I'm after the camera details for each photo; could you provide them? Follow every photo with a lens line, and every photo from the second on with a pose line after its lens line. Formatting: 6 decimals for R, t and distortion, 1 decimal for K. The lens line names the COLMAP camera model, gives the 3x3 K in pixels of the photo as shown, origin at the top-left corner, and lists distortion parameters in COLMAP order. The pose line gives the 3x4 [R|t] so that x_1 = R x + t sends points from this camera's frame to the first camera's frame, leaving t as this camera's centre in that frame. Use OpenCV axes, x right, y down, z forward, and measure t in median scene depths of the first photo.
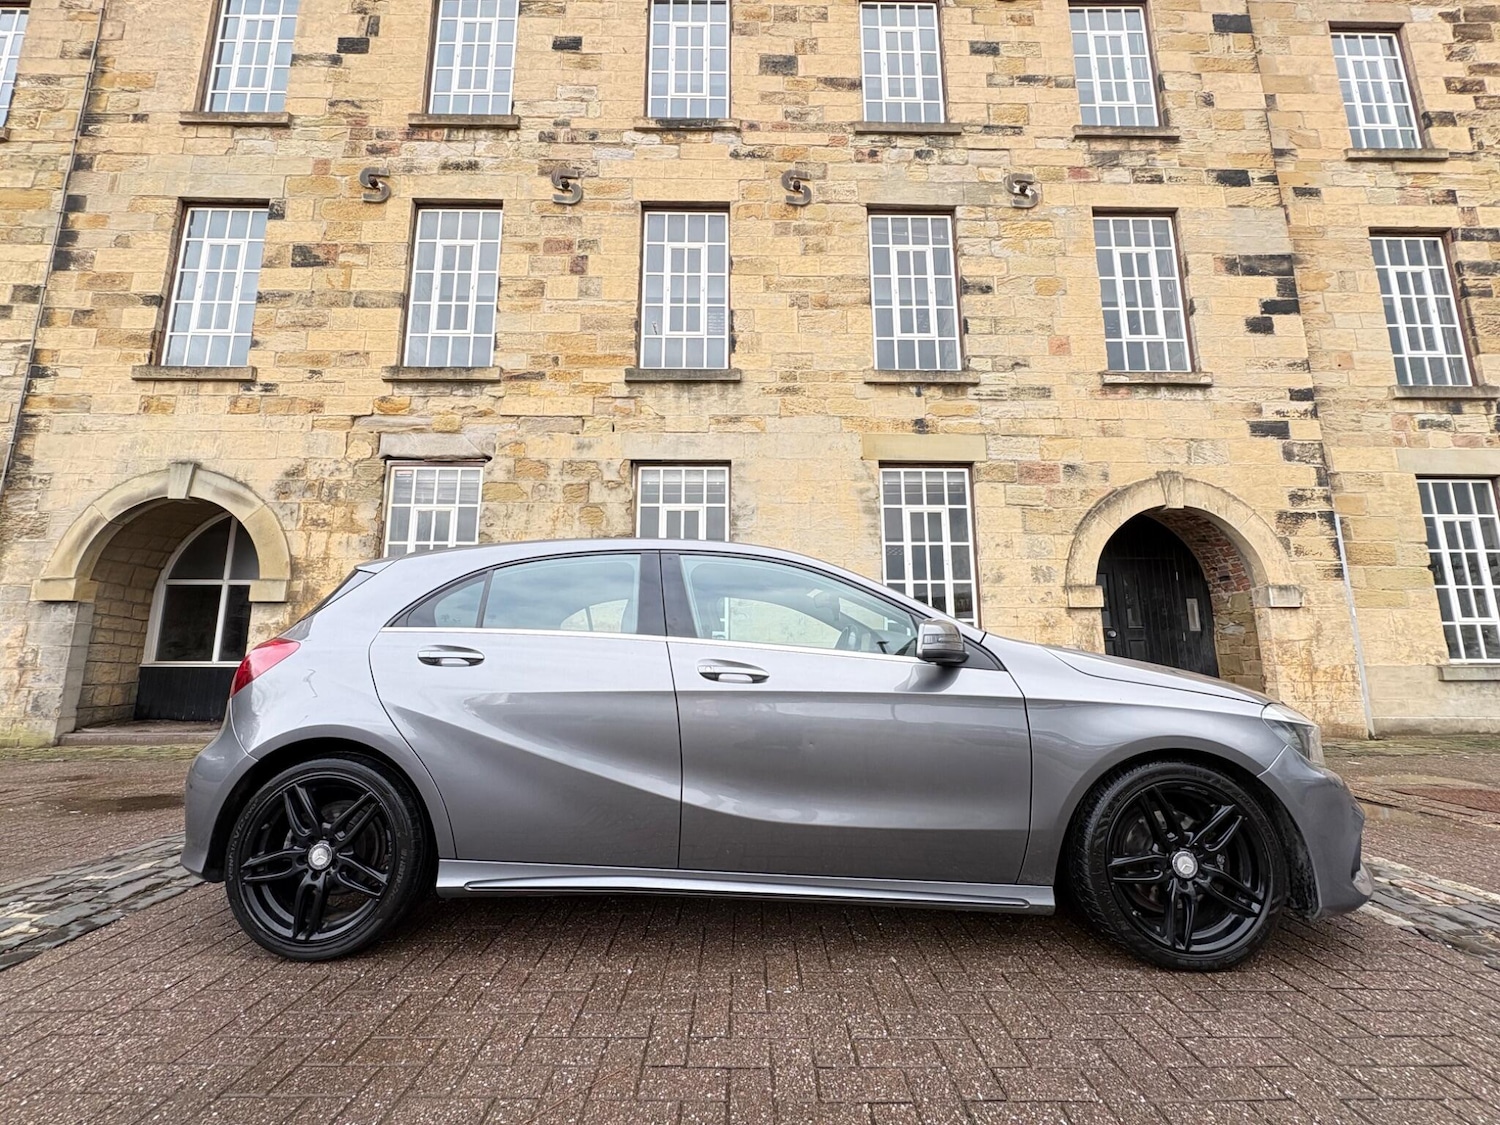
lens RADIAL K [[594.3, 0, 749.7], [0, 594.3, 565.0], [0, 0, 1]] dist [-0.000293, -0.000146]
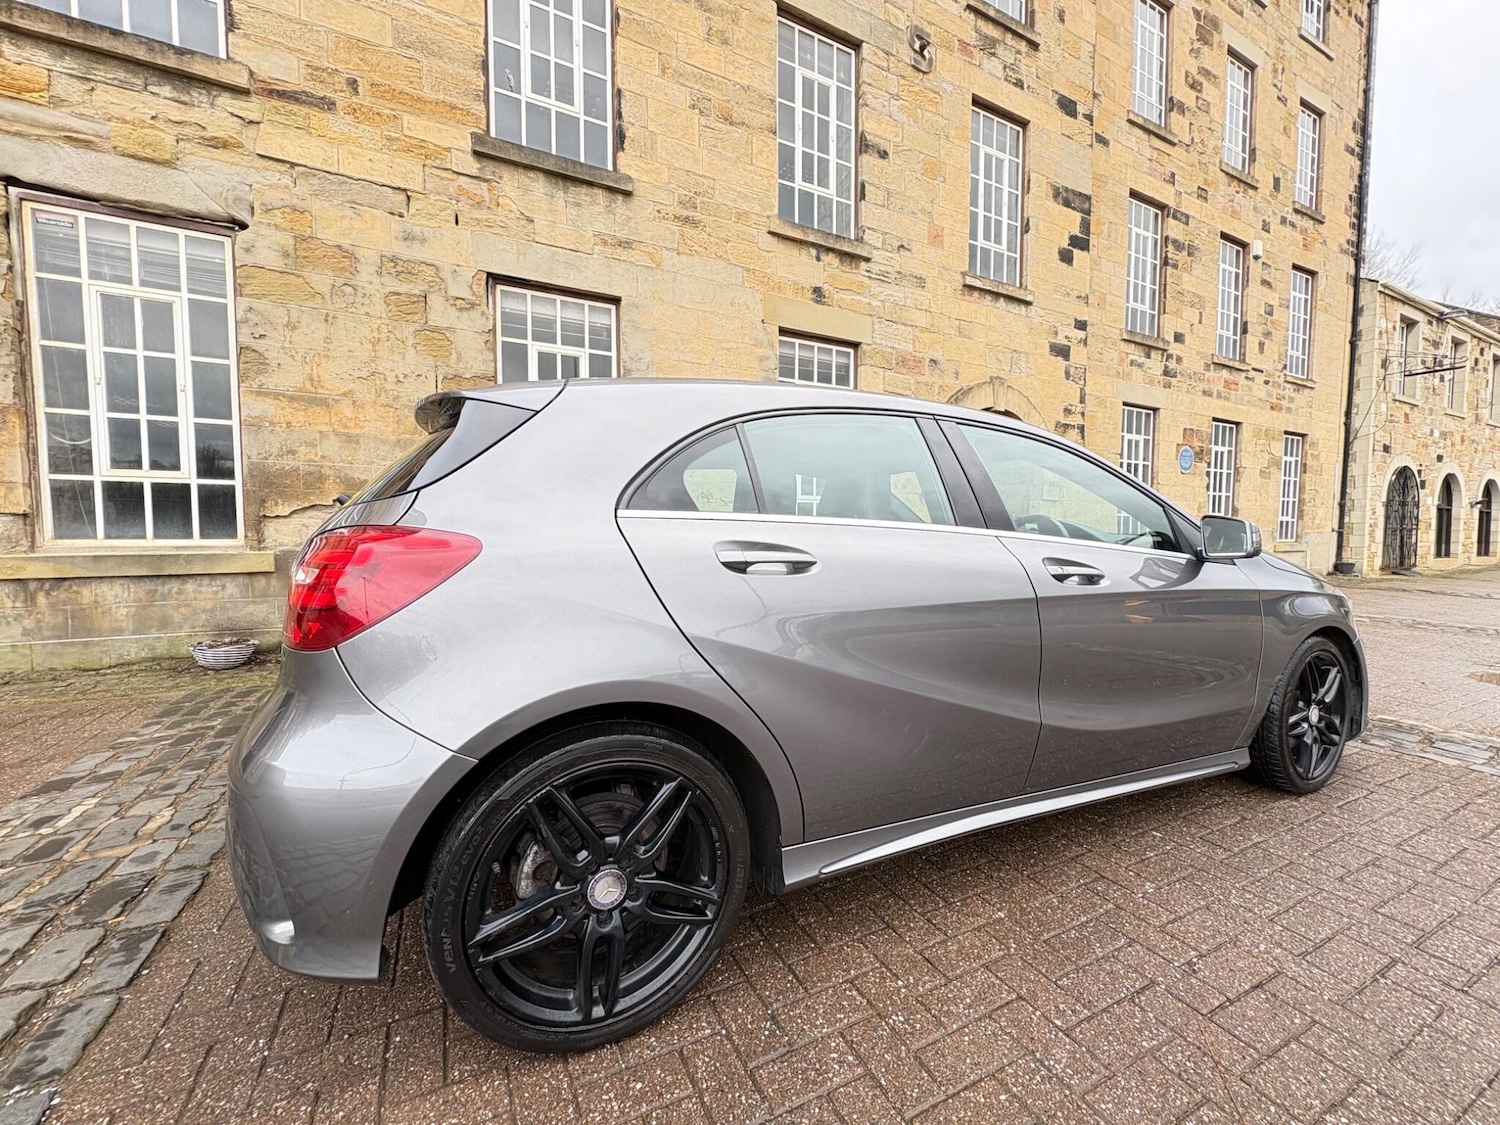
lens RADIAL K [[593.6, 0, 749.6], [0, 593.6, 565.1], [0, 0, 1]] dist [0.000088, -0.000299]
pose [[0.895083, -0.019847, 0.445458, -0.238719], [-0.074829, 0.978155, 0.193939, 0.011305], [-0.439576, -0.206925, 0.874045, 0.133320]]
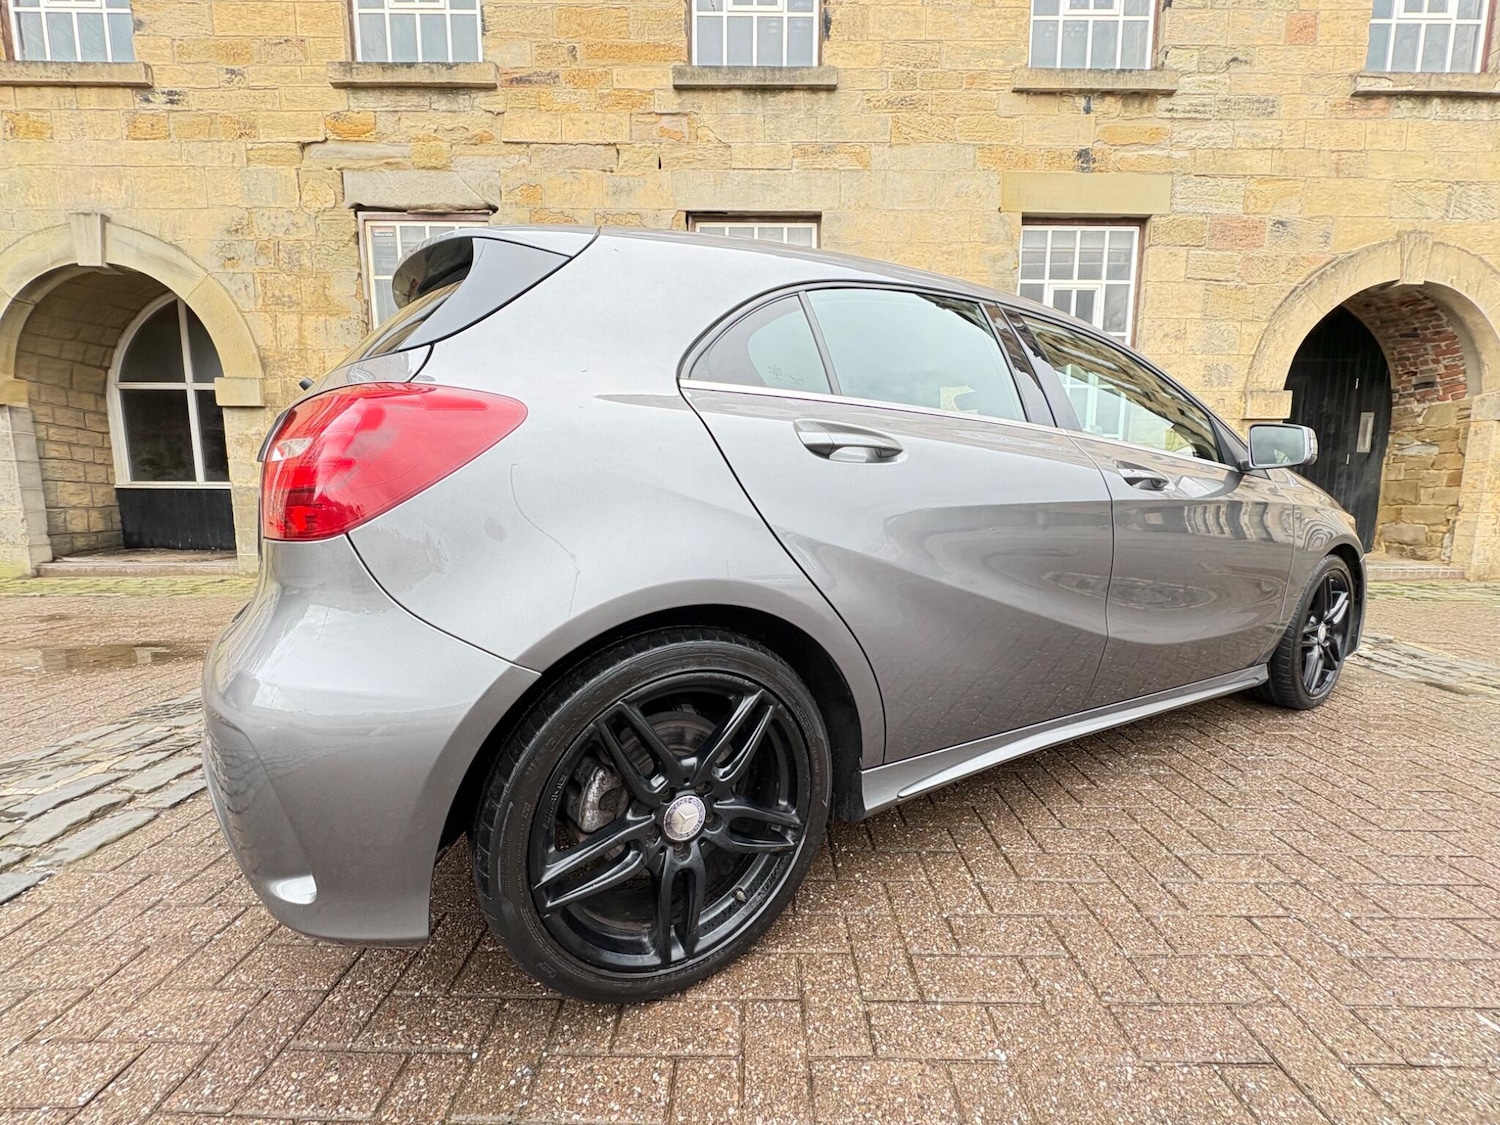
lens RADIAL K [[595.0, 0, 749.5], [0, 595.0, 565.2], [0, 0, 1]] dist [-0.000212, -0.000178]
pose [[0.999931, 0.006703, -0.009671, -0.108469], [-0.003743, 0.960369, 0.278706, 0.038206], [0.011156, -0.278651, 0.960328, 0.165009]]
